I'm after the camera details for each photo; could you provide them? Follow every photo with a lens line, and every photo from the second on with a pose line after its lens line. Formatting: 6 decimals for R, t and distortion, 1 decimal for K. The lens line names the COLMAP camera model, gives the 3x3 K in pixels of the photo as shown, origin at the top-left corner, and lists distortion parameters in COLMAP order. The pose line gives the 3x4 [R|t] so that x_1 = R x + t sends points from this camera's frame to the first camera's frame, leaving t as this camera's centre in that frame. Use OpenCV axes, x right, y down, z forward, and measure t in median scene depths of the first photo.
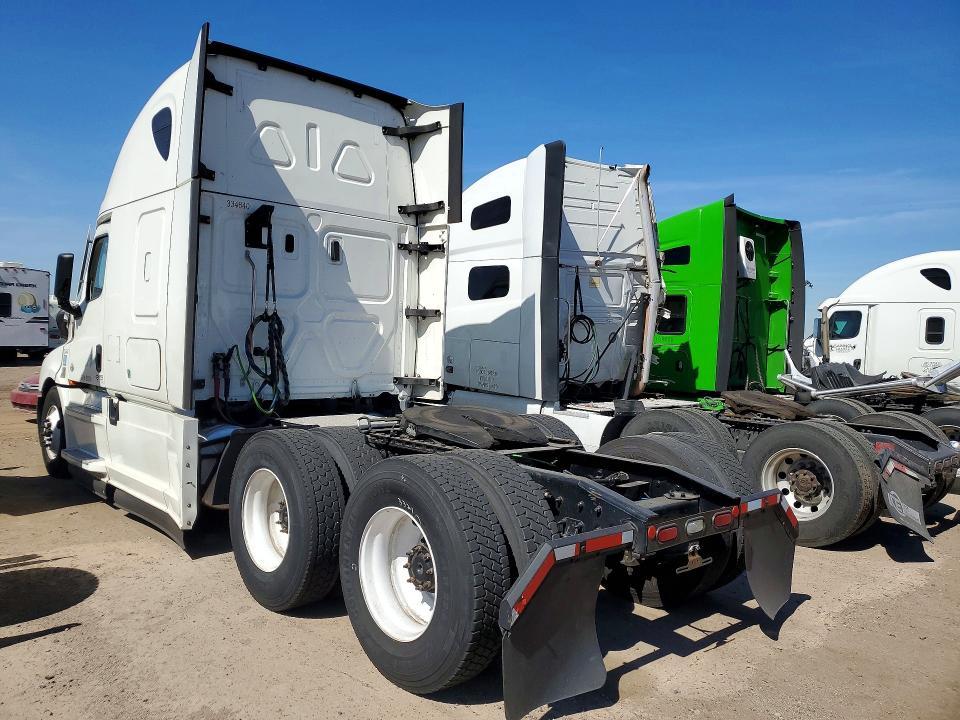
lens RADIAL K [[728.9, 0, 478.5], [0, 728.9, 357.0], [0, 0, 1]] dist [0.029214, -0.003524]
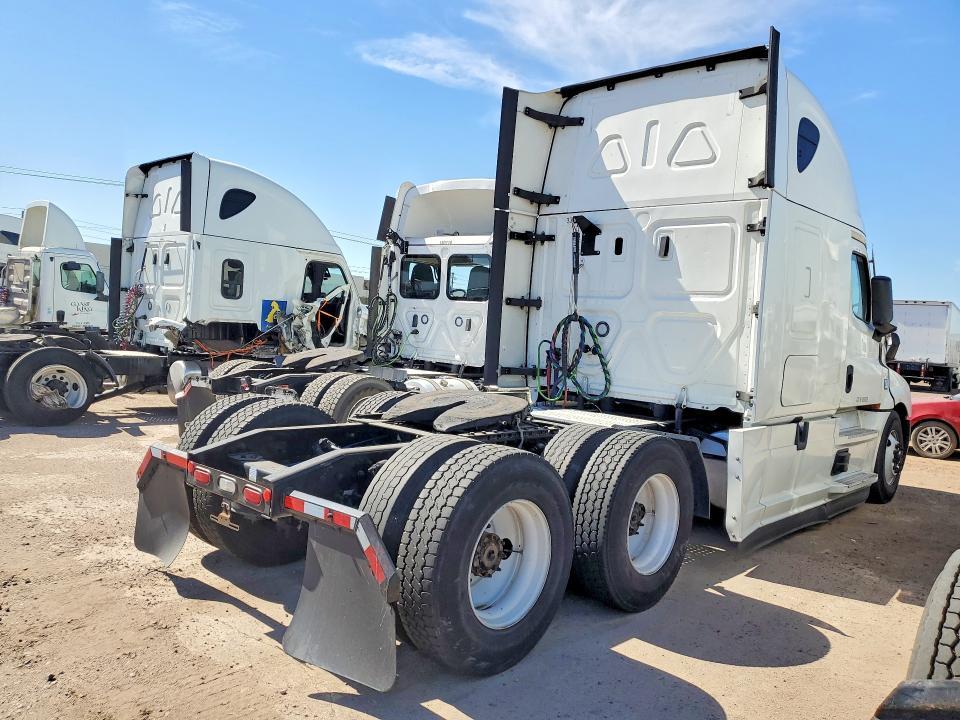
lens RADIAL K [[777.3, 0, 478.4], [0, 777.3, 360.0], [0, 0, 1]] dist [0.025857, -0.029168]
pose [[0.073453, 0.014047, -0.997200, 0.783764], [-0.080435, 0.996727, 0.008116, 0.011153], [0.994050, 0.079614, 0.074342, 0.698348]]
